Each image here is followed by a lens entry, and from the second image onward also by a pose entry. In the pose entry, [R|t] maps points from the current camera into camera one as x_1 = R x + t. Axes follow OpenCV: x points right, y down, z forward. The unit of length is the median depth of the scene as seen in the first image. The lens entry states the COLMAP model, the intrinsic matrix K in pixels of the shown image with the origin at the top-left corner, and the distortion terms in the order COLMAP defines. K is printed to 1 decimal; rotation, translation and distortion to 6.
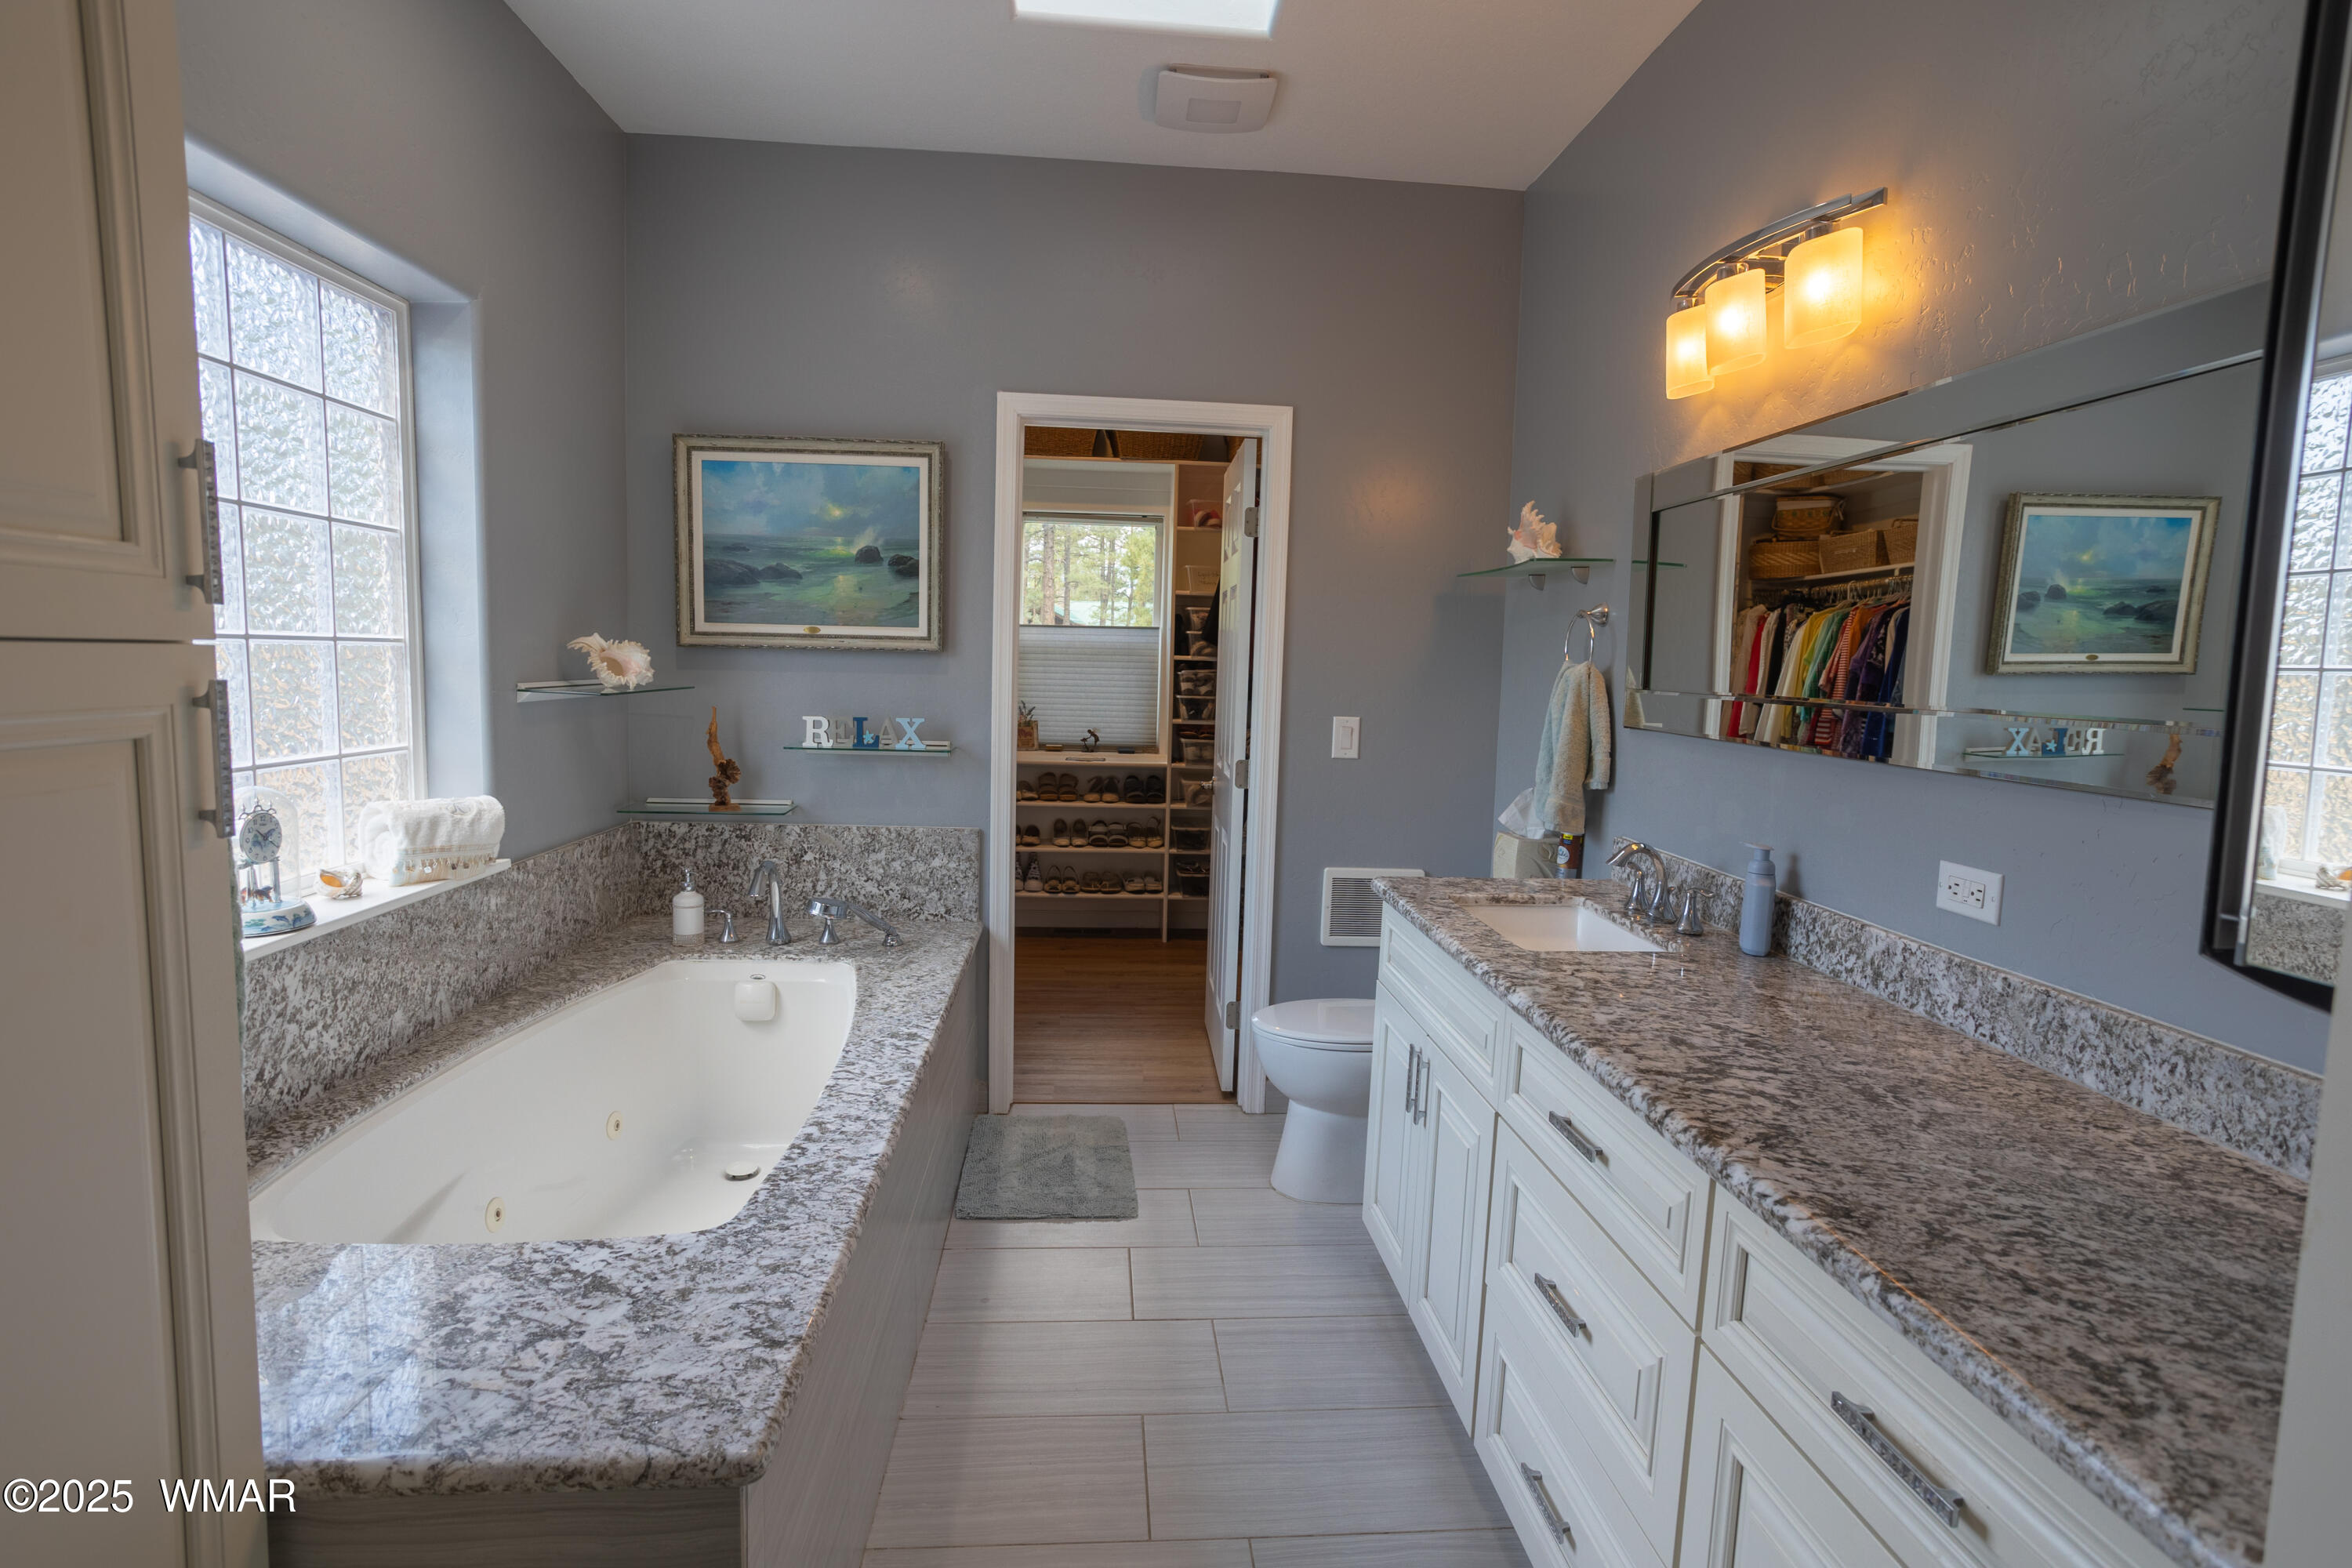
lens RADIAL K [[1144.2, 0, 1176.1], [0, 1144.2, 792.4], [0, 0, 1]] dist [-0.050891, 0.007229]
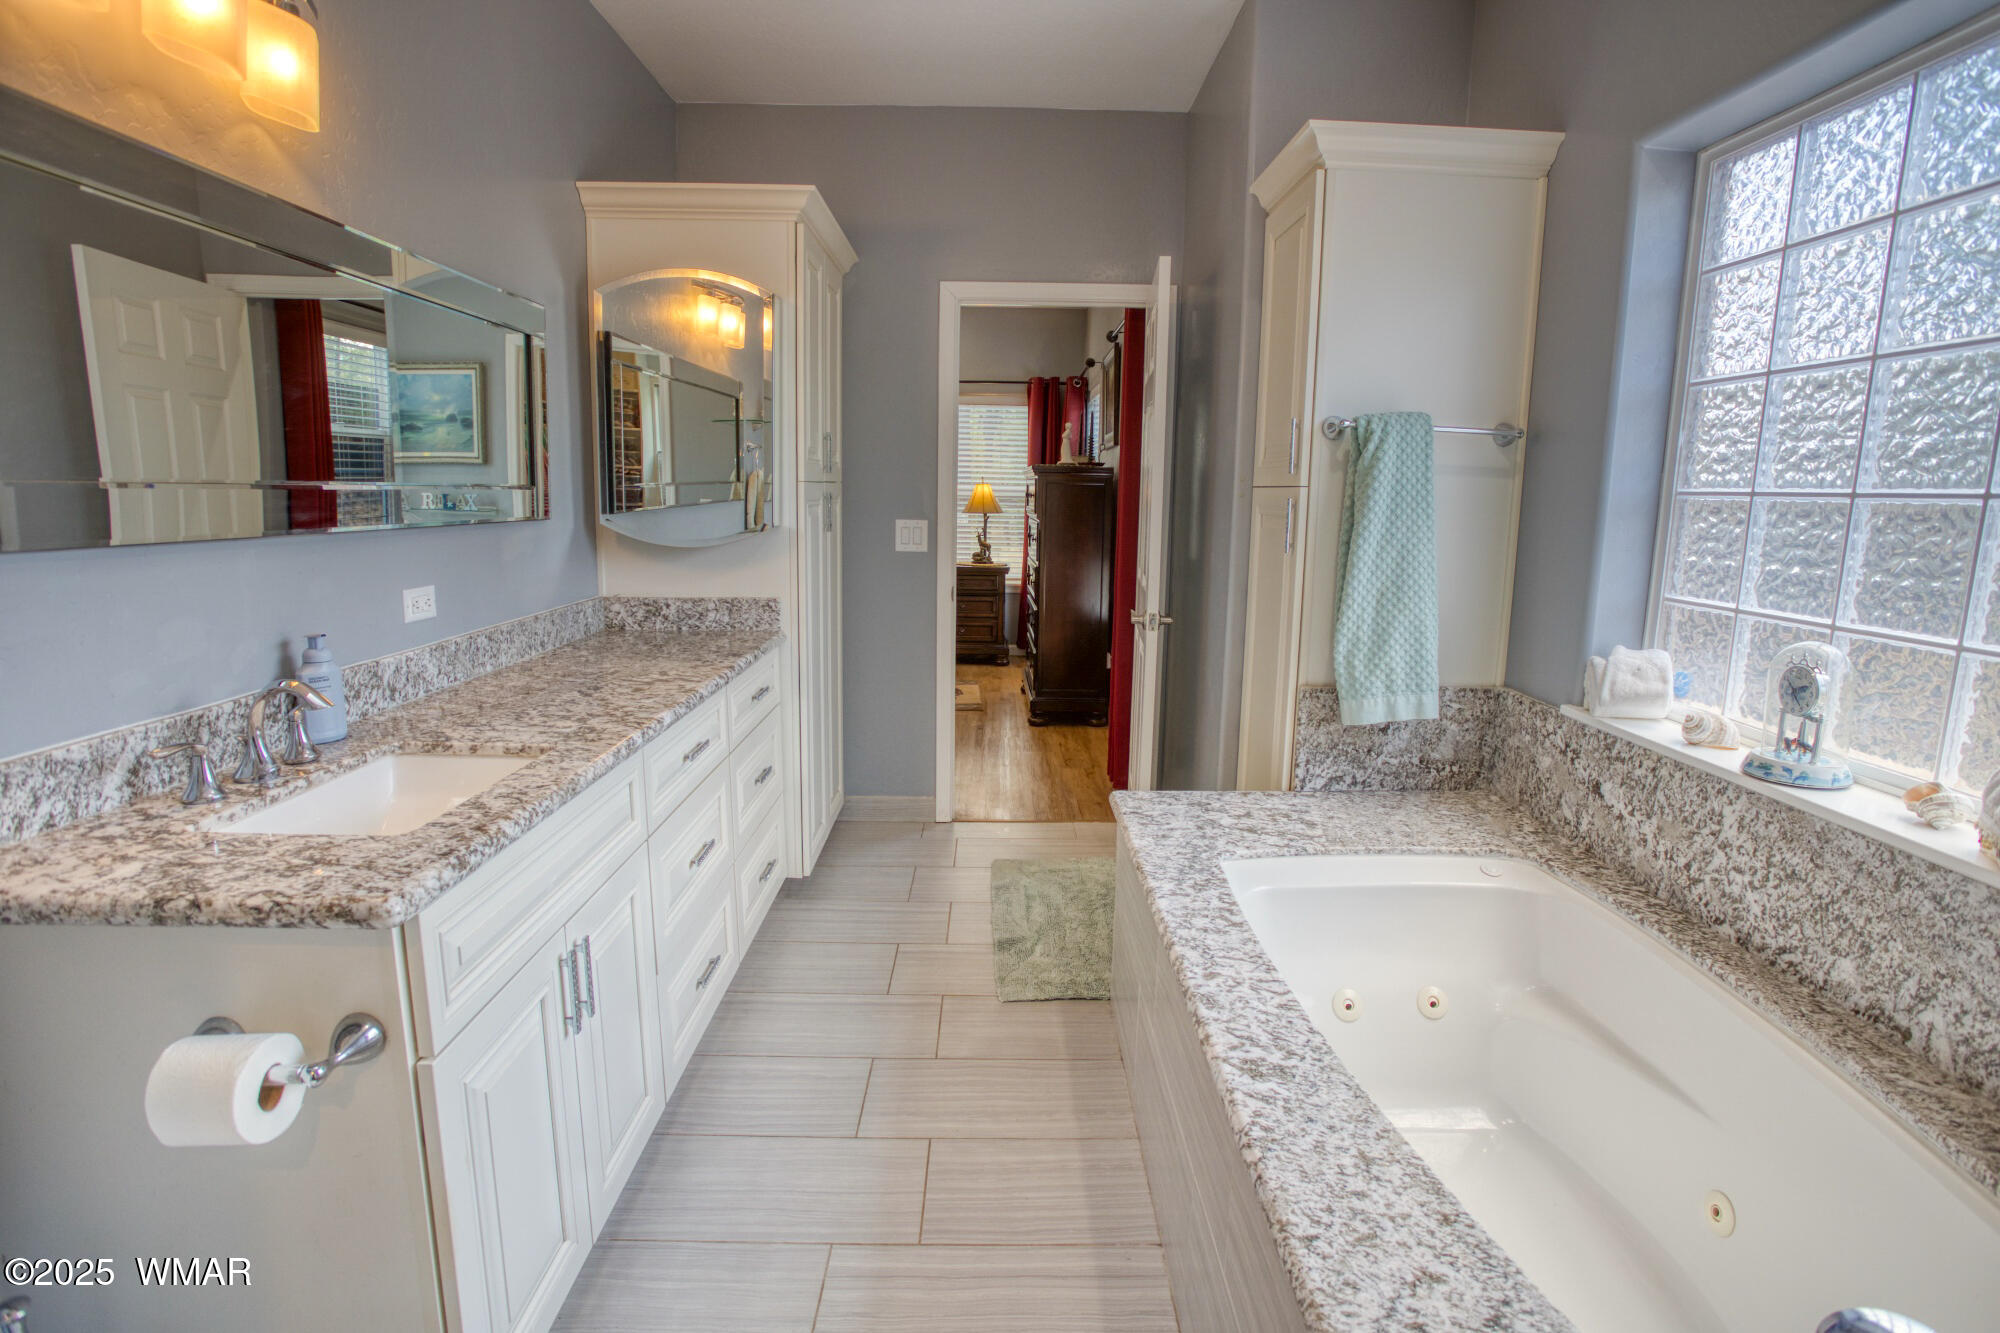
lens RADIAL K [[972.9, 0, 1007.9], [0, 972.9, 659.9], [0, 0, 1]] dist [-0.050891, 0.007229]
pose [[-0.997048, -0.057918, 0.050408, -0.128322], [-0.041449, 0.958631, 0.281617, -0.189453], [-0.064633, 0.278696, -0.958202, 1.761943]]
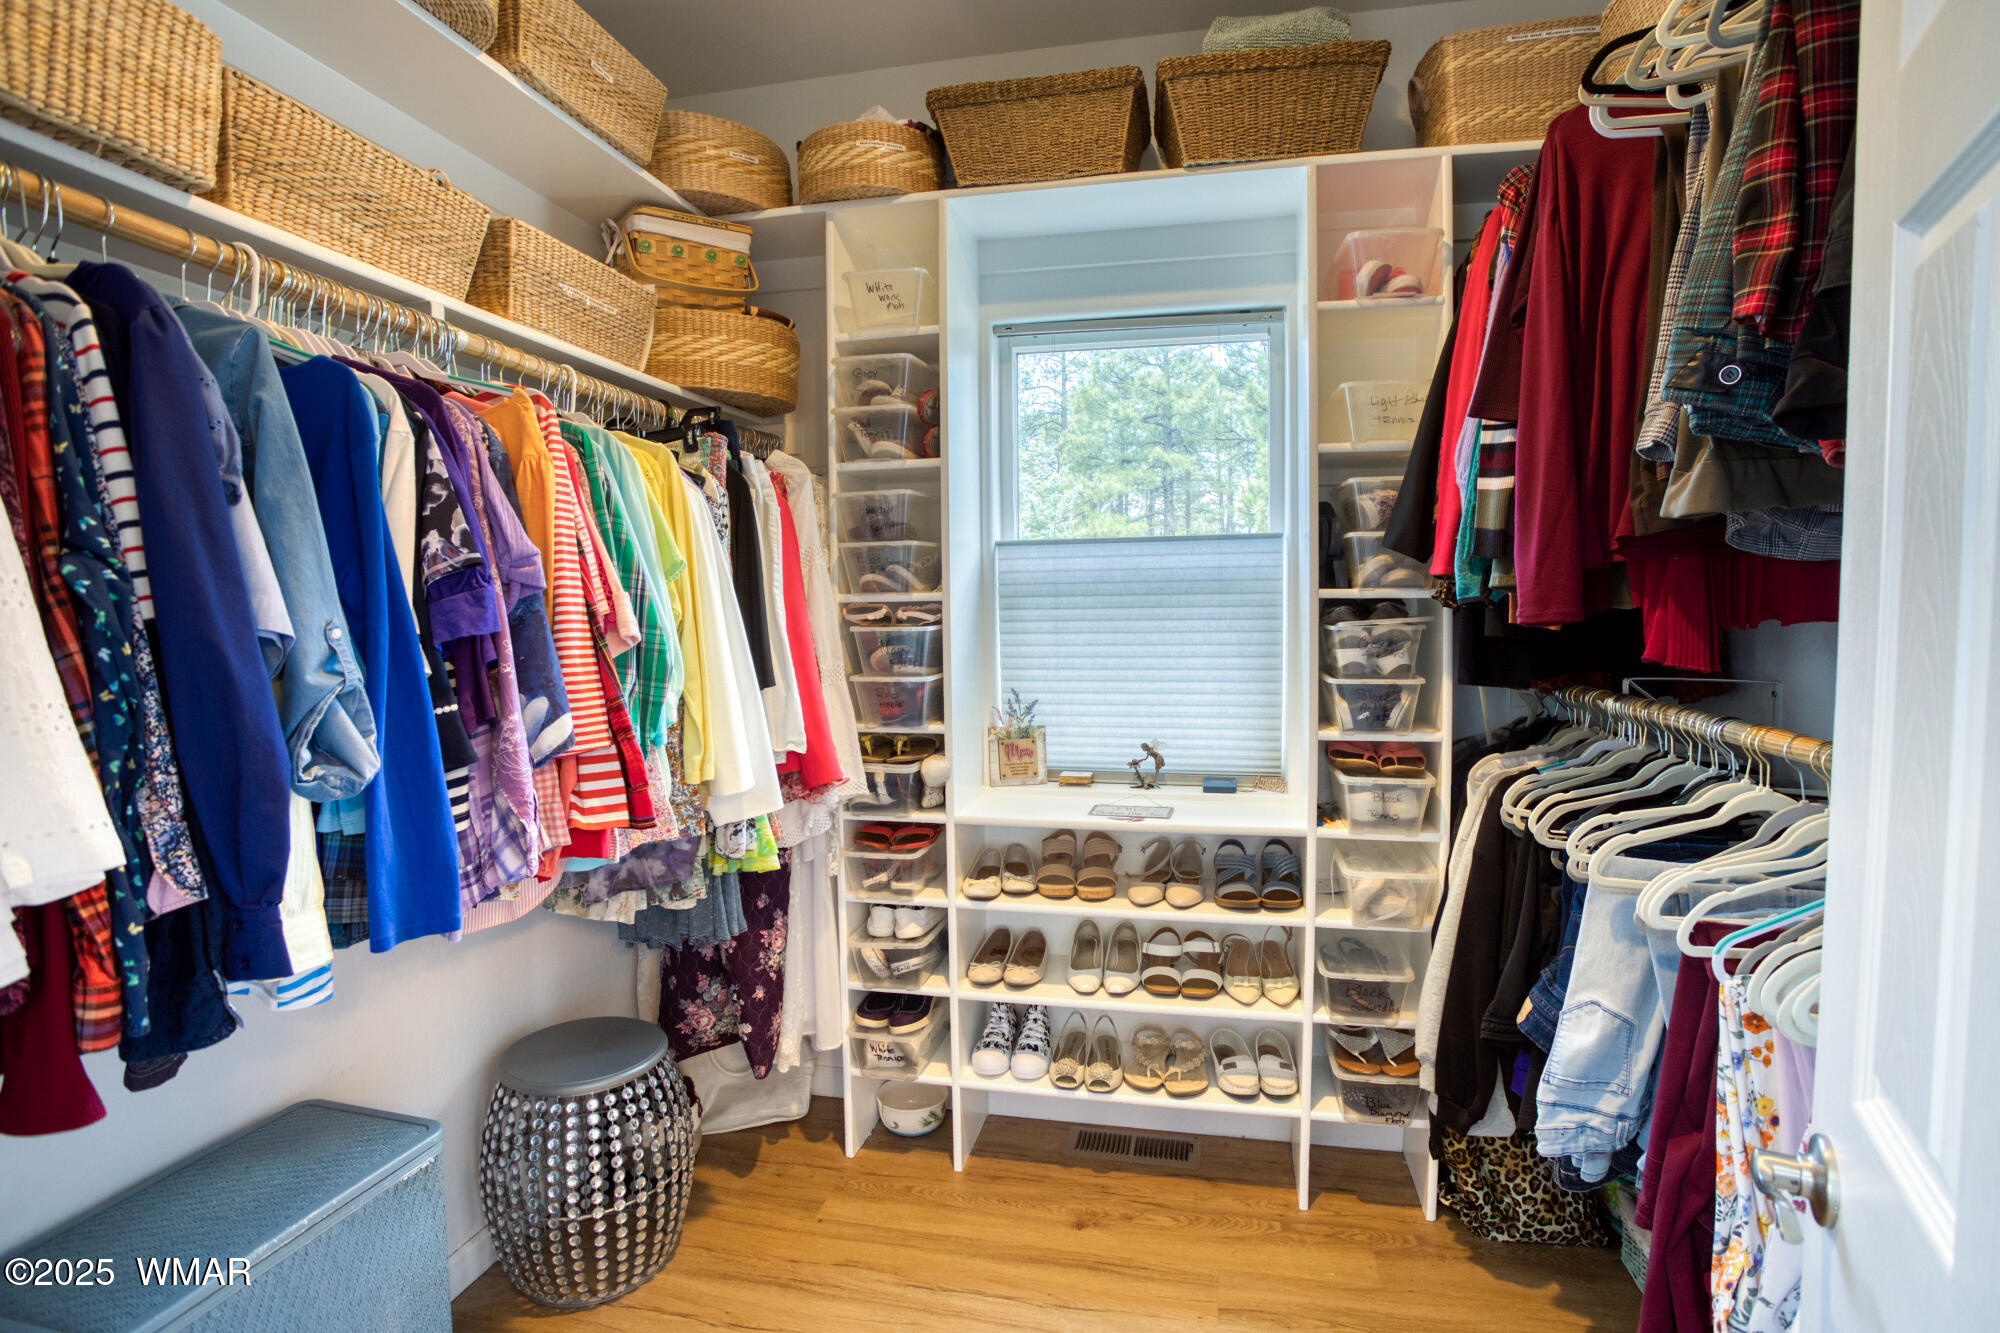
lens RADIAL K [[972.9, 0, 1000.6], [0, 972.9, 665.6], [0, 0, 1]] dist [-0.050891, 0.007229]
pose [[0.956358, -0.023099, -0.291281, -0.011123], [0.006029, 0.998218, -0.059366, -0.068752], [0.292134, 0.055020, 0.954794, 0.610020]]
